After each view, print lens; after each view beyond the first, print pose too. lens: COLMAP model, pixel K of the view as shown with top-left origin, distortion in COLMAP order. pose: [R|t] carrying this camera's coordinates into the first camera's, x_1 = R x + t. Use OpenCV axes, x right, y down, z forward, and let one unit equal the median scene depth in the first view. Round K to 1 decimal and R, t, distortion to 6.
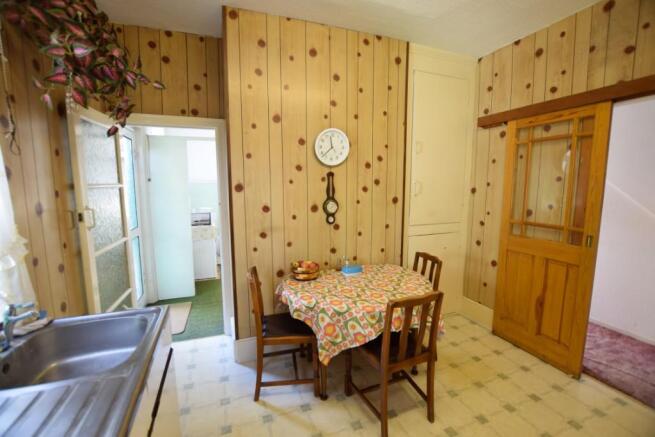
lens RADIAL K [[292.3, 0, 326.3], [0, 292.3, 216.3], [0, 0, 1]] dist [-0.012720, 0.000012]
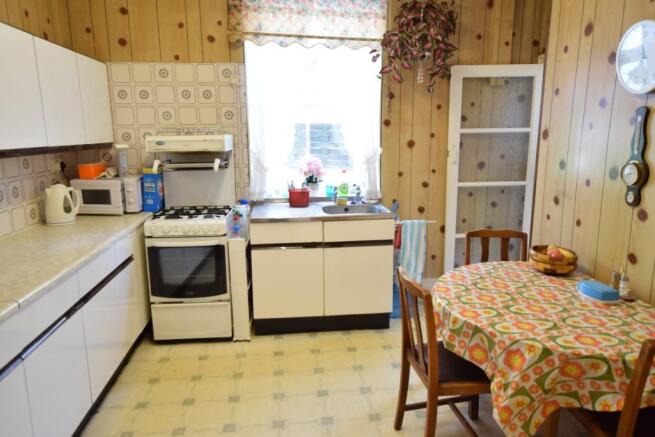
lens RADIAL K [[458.8, 0, 326.6], [0, 458.8, 219.5], [0, 0, 1]] dist [0.019308, 0.001258]
pose [[-0.236745, 0.194095, -0.951987, 1.030917], [-0.103867, 0.969170, 0.223429, -0.087540], [0.966004, 0.151776, -0.209286, 0.695558]]
